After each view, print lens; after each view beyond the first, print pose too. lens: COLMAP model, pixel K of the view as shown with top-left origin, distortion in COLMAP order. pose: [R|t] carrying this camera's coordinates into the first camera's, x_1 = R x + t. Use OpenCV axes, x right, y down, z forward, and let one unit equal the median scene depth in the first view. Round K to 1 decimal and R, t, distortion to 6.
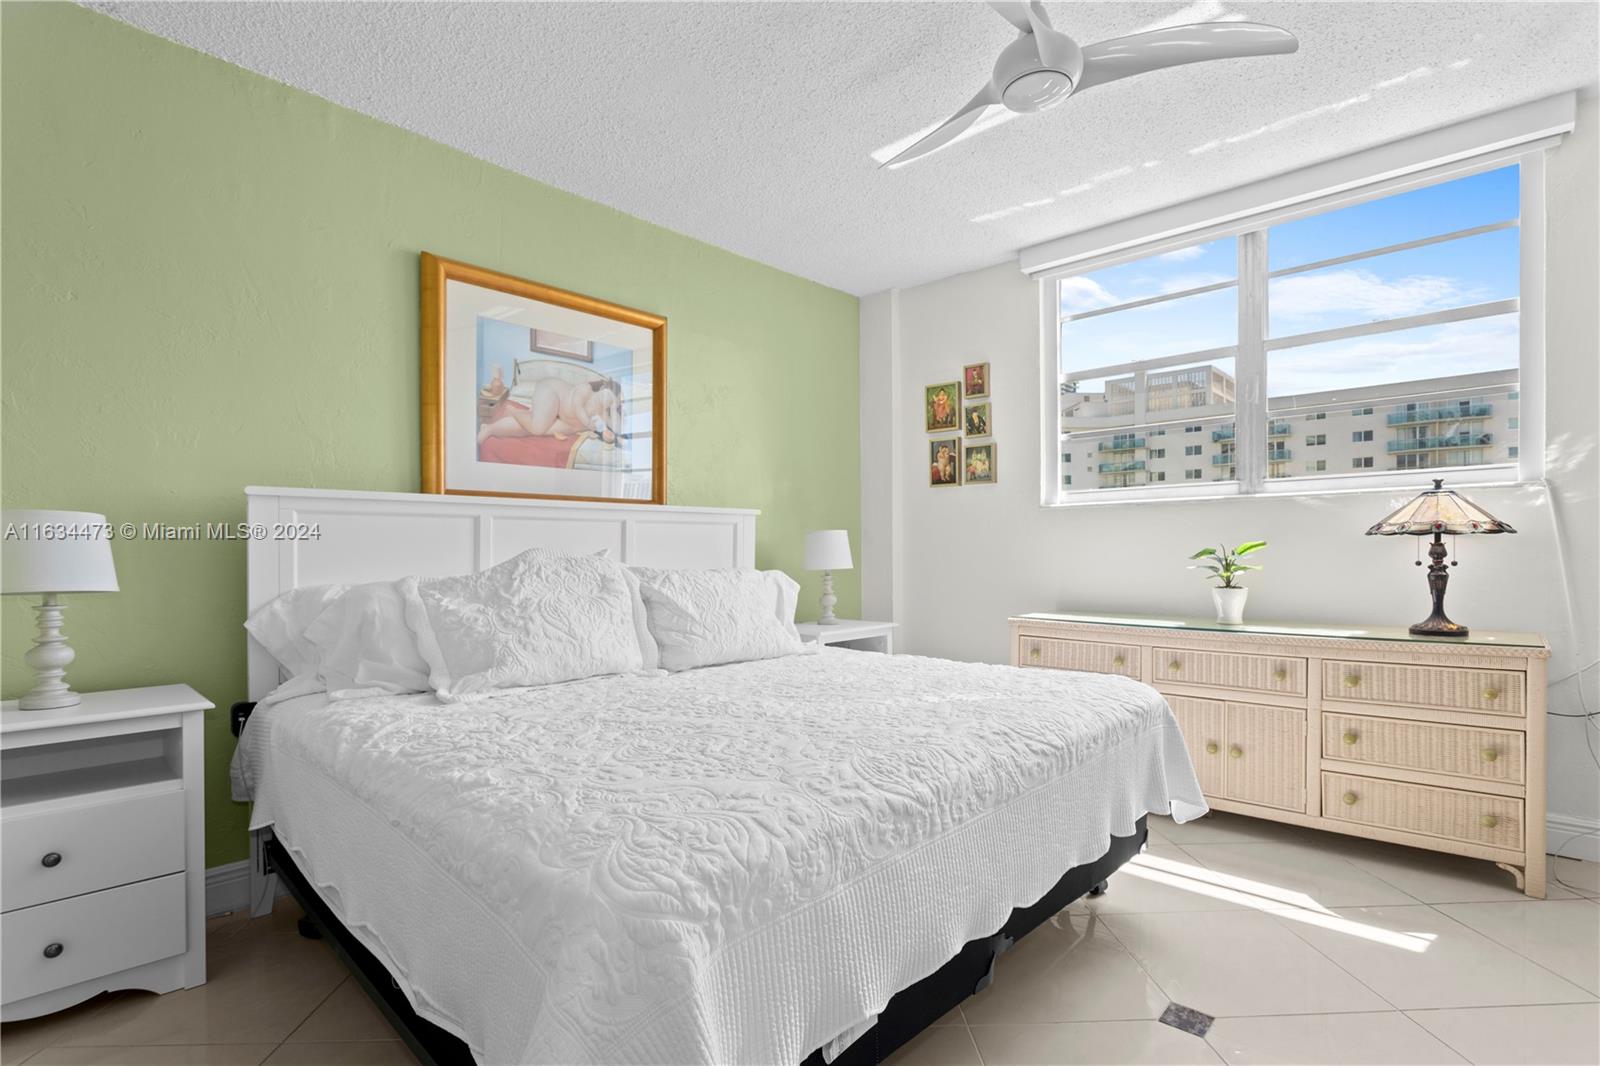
lens RADIAL K [[786.2, 0, 803.6], [0, 786.2, 545.9], [0, 0, 1]] dist [-0.019198, 0.011099]
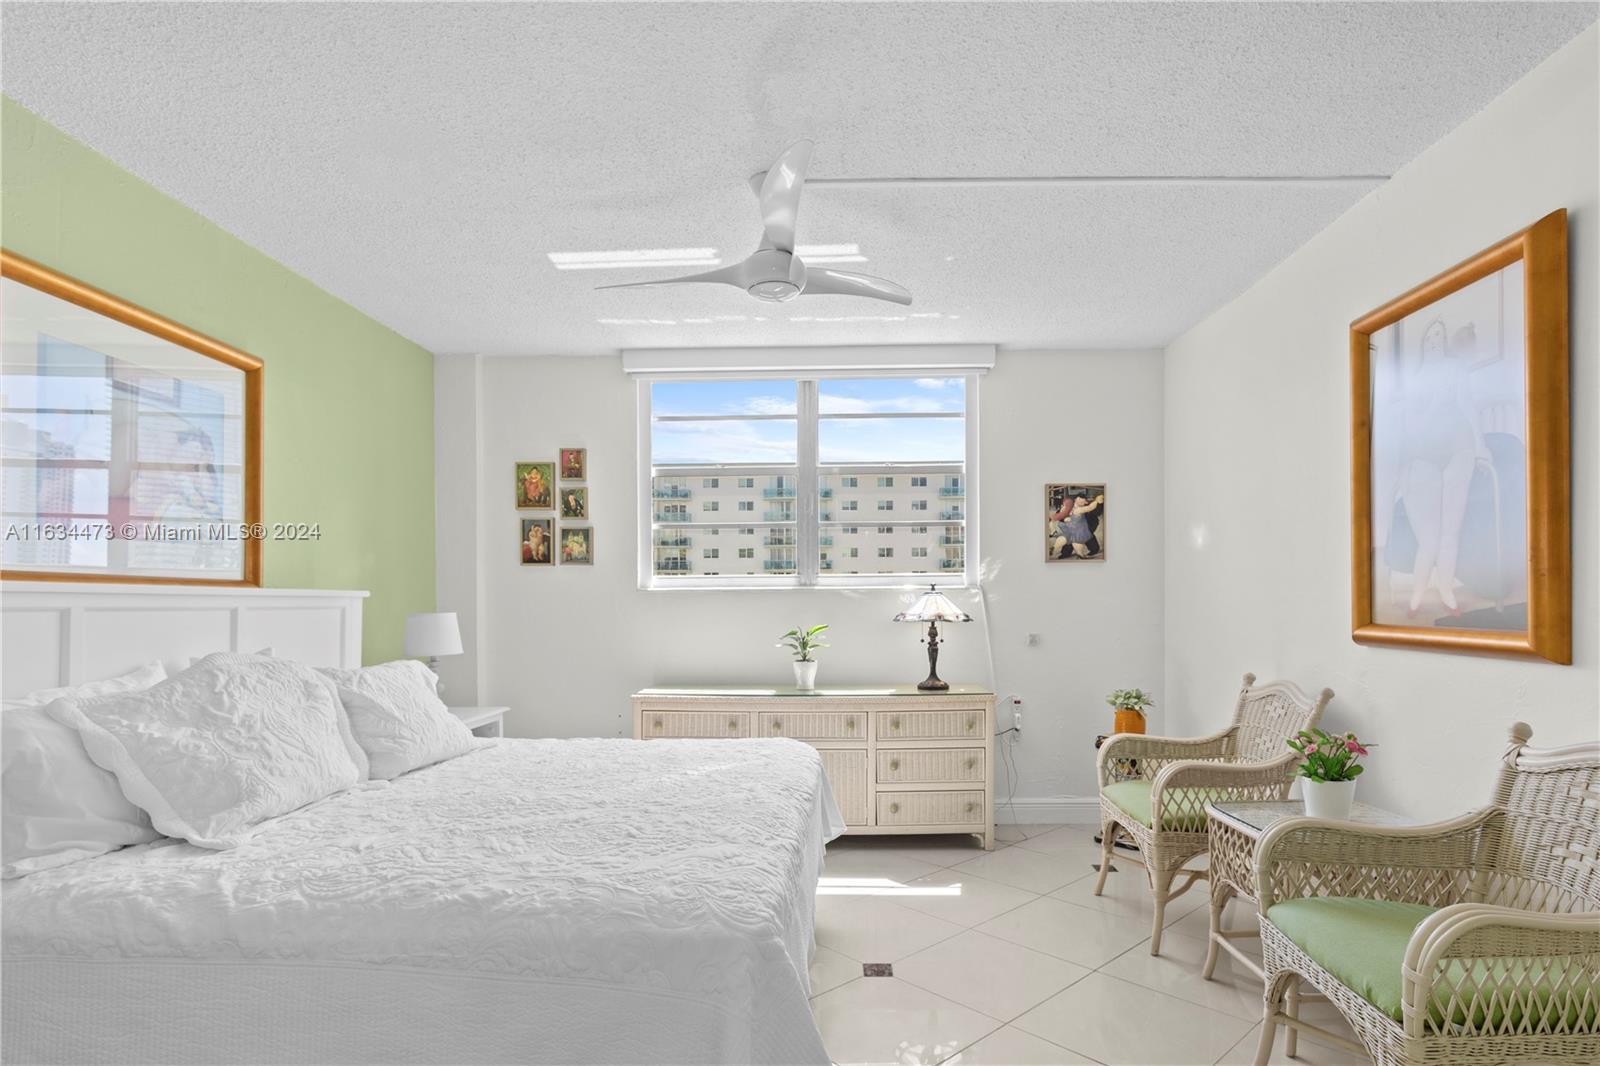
lens RADIAL K [[882.9, 0, 800.6], [0, 882.9, 589.4], [0, 0, 1]] dist [-0.021736, 0.019827]
pose [[0.753436, 0.011017, 0.657429, -0.411095], [-0.005540, 0.999930, -0.010408, -0.048573], [-0.657498, 0.004199, 0.753445, -0.082694]]
